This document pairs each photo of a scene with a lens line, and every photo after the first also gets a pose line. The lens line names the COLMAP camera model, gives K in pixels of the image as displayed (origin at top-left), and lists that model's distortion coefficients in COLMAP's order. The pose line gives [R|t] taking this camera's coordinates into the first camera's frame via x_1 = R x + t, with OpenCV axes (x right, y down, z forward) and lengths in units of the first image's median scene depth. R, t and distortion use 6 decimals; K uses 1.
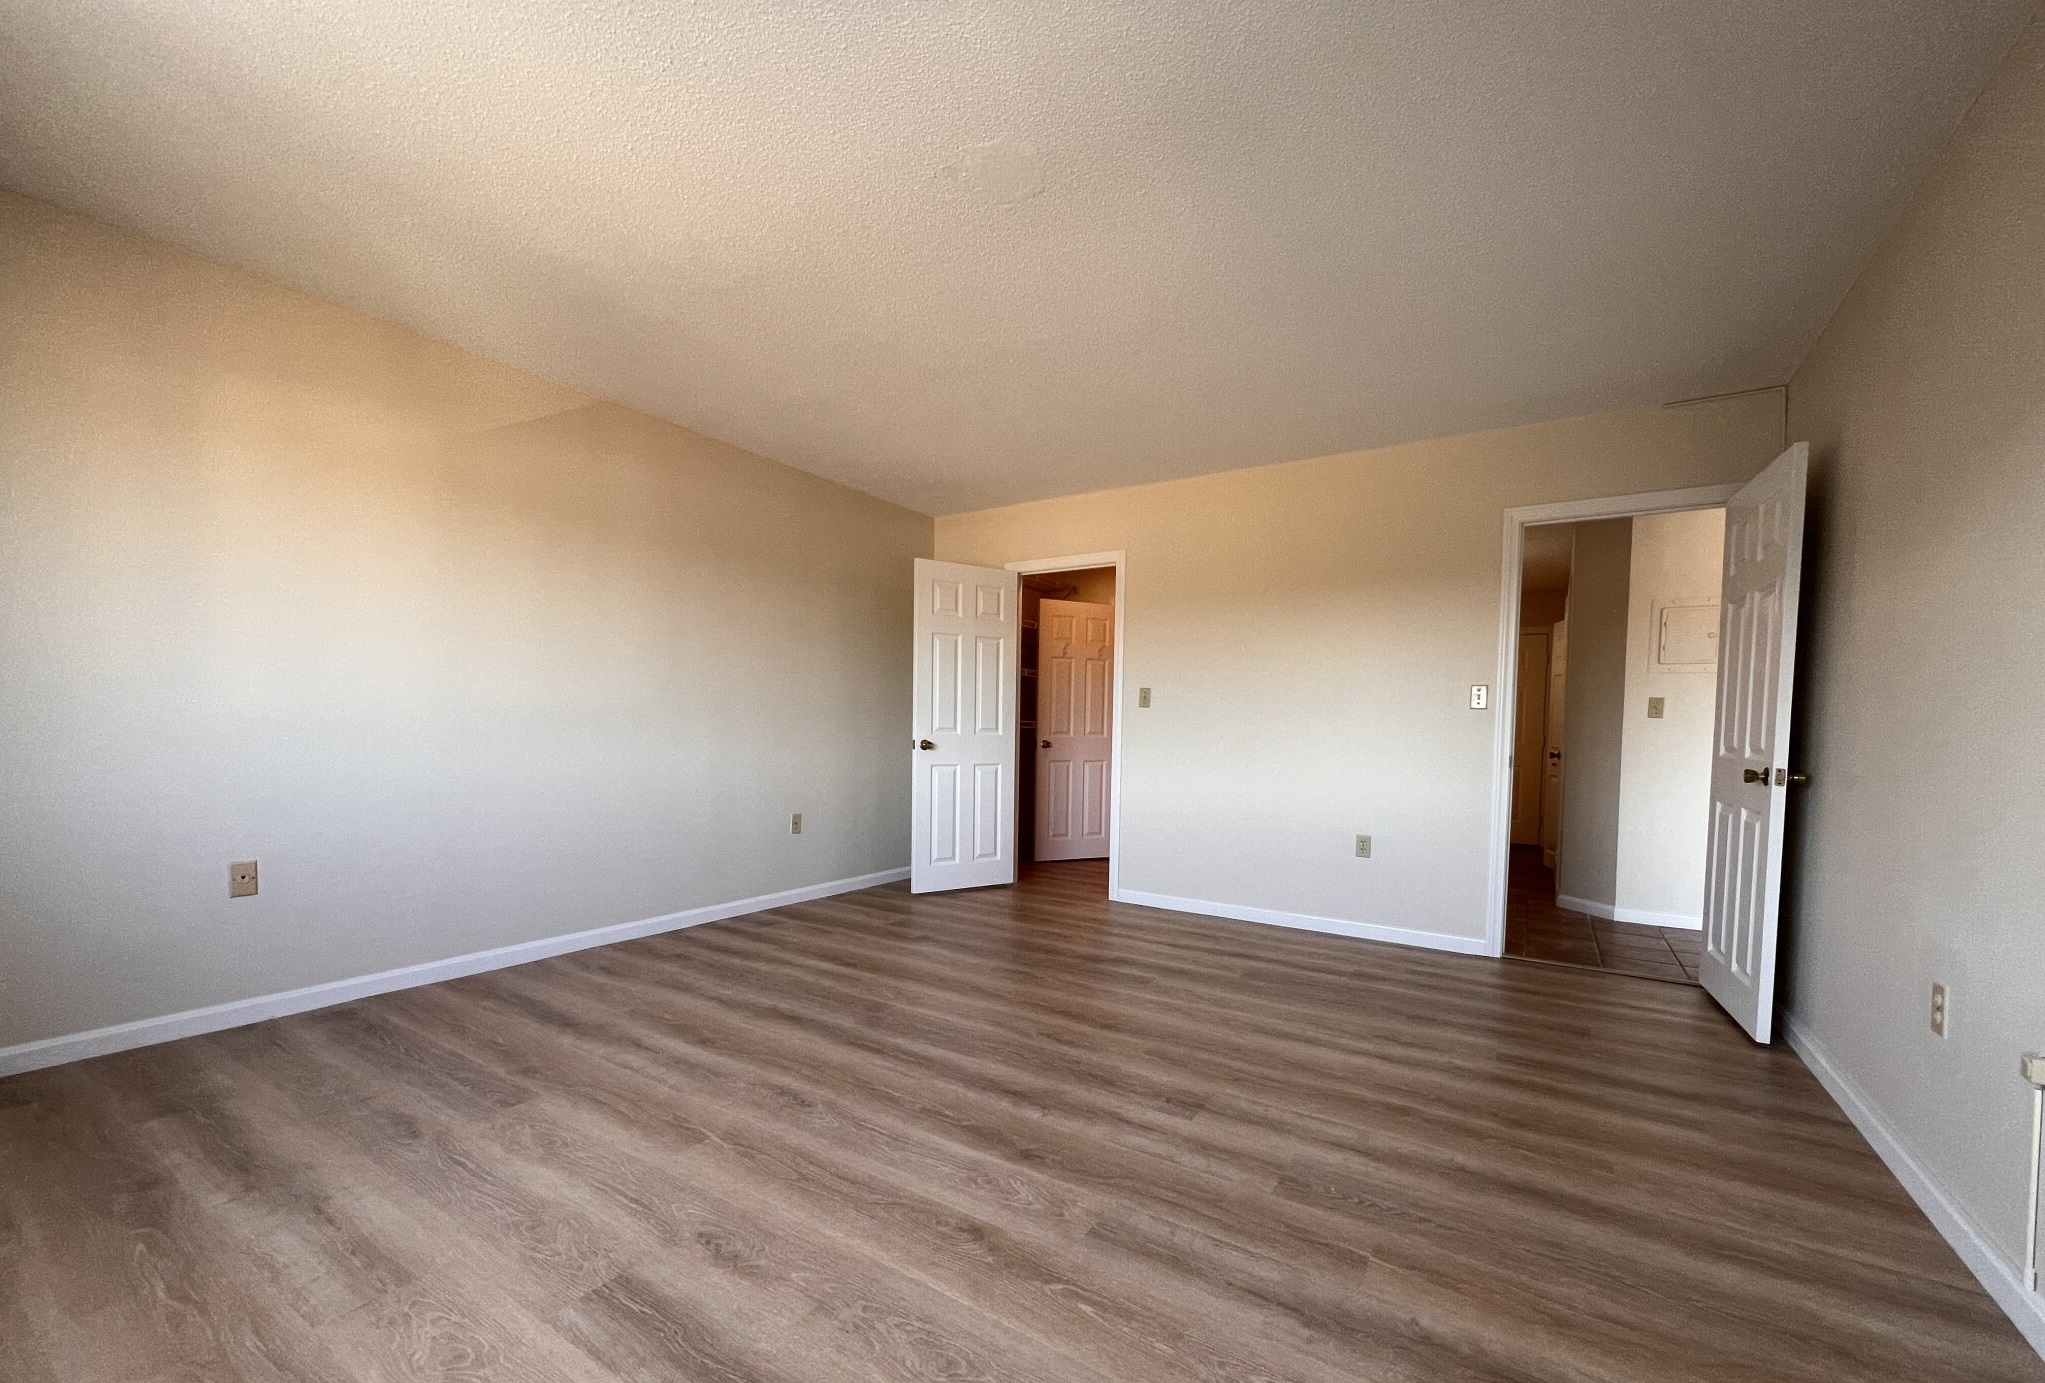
lens RADIAL K [[822.1, 0, 1019.2], [0, 822.1, 757.7], [0, 0, 1]] dist [-0.000659, -0.000057]
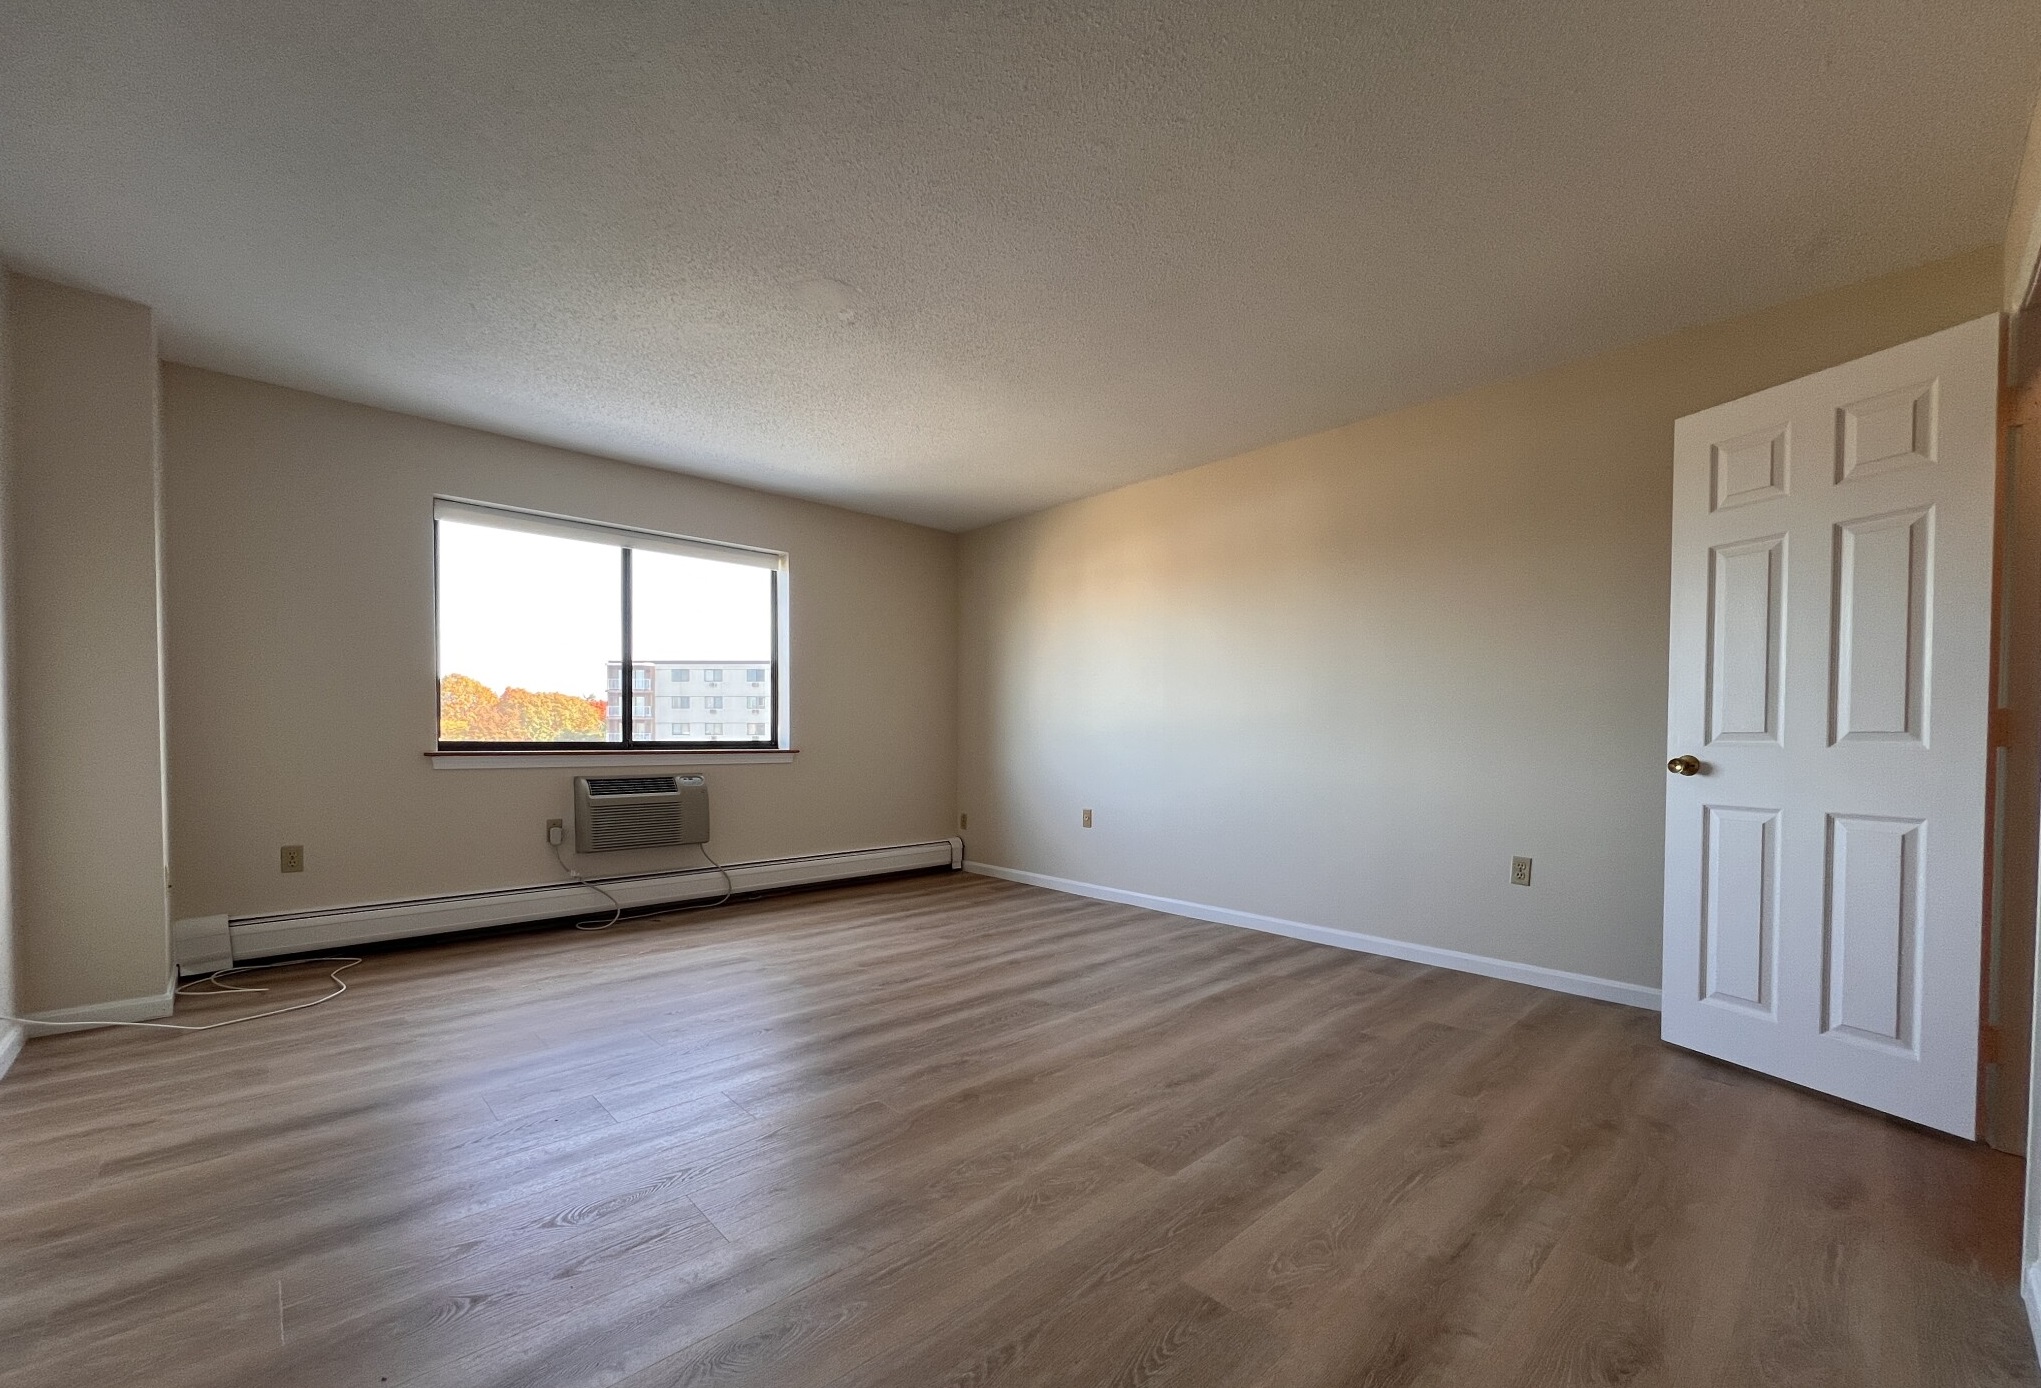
lens RADIAL K [[820.5, 0, 1017.3], [0, 820.5, 760.0], [0, 0, 1]] dist [-0.000659, -0.000057]
pose [[-0.249871, 0.007583, -0.968249, 0.663357], [-0.046145, 0.998740, 0.019730, -0.012491], [0.967179, 0.049610, -0.249206, 0.947046]]
